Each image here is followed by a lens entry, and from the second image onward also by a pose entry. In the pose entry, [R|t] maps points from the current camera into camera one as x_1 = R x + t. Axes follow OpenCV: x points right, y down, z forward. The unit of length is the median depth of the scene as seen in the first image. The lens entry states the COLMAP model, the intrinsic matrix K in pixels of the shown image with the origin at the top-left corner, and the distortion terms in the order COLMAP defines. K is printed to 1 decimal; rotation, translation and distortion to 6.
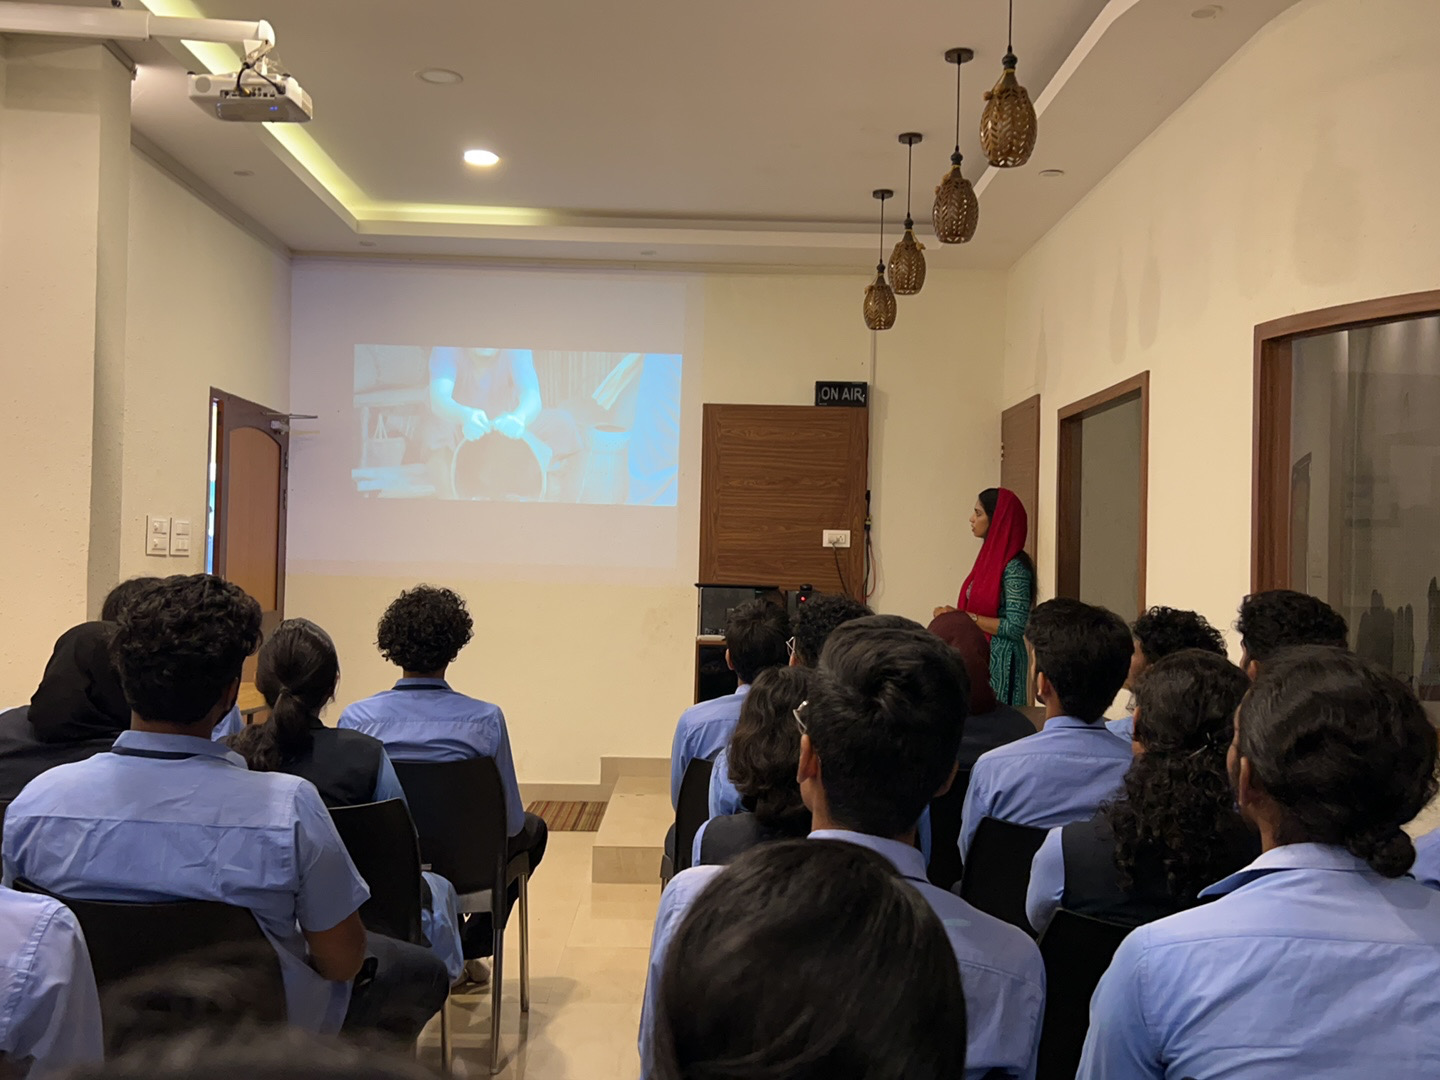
lens RADIAL K [[1344.6, 0, 724.9], [0, 1344.6, 536.6], [0, 0, 1]] dist [0.005856, 0.000000]
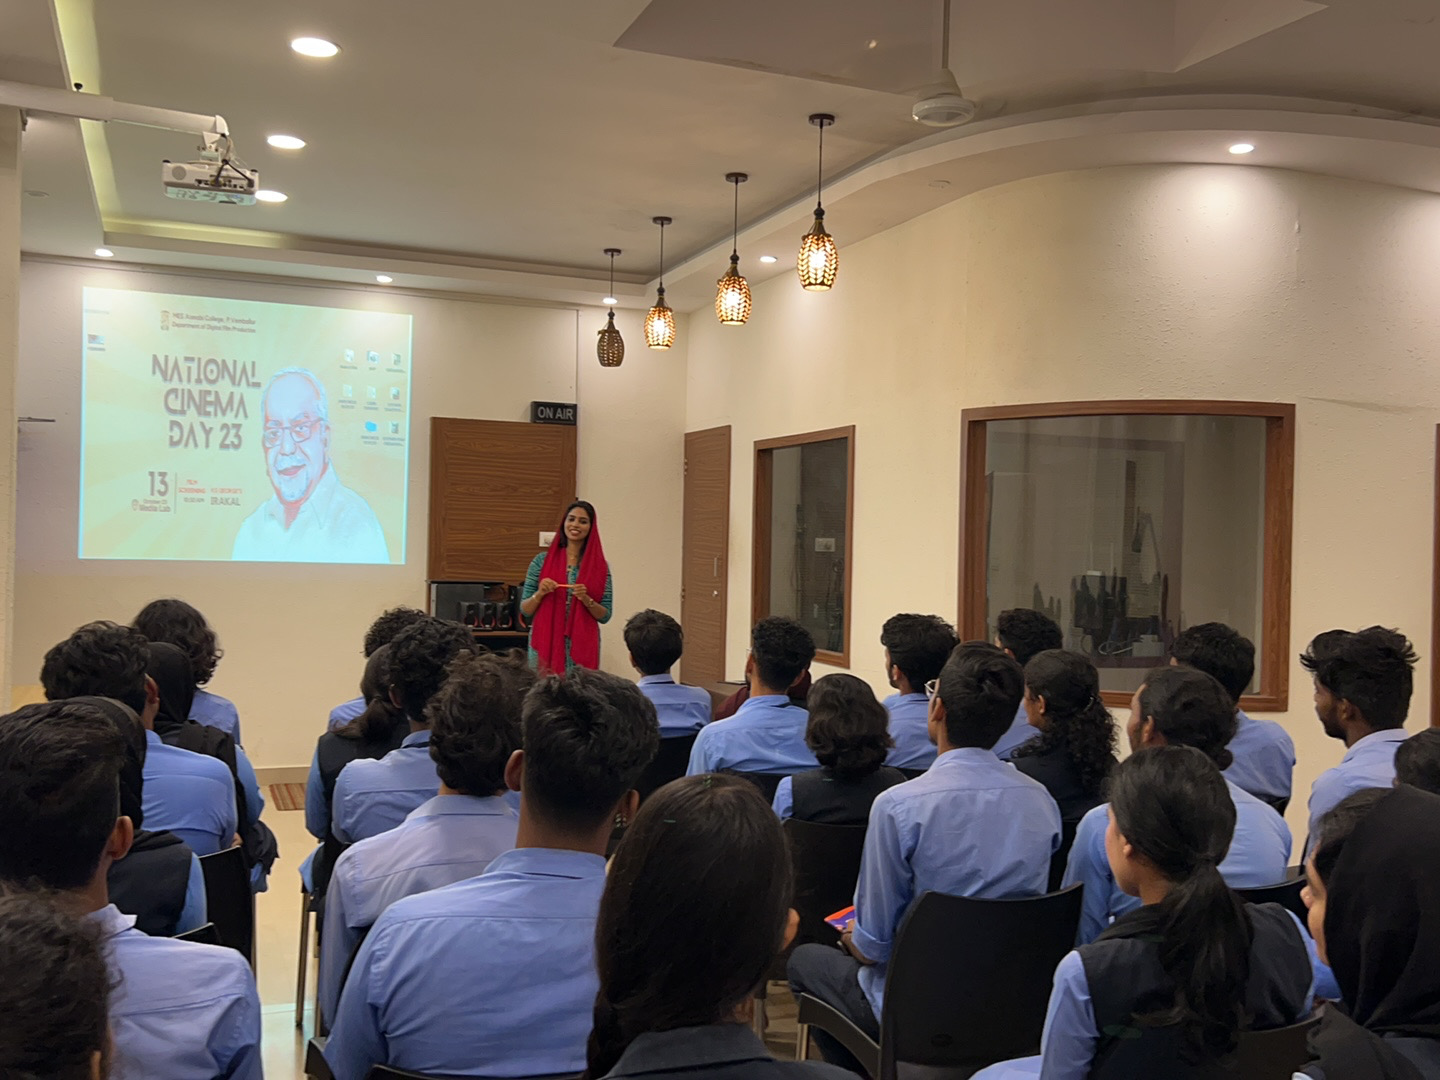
lens RADIAL K [[1344.6, 0, 725.5], [0, 1344.6, 544.0], [0, 0, 1]] dist [0.005856, 0.000000]
pose [[0.936805, 0.000134, 0.349852, -0.203182], [-0.010001, 0.999602, 0.026396, -0.030320], [-0.349709, -0.028227, 0.936433, -0.145984]]
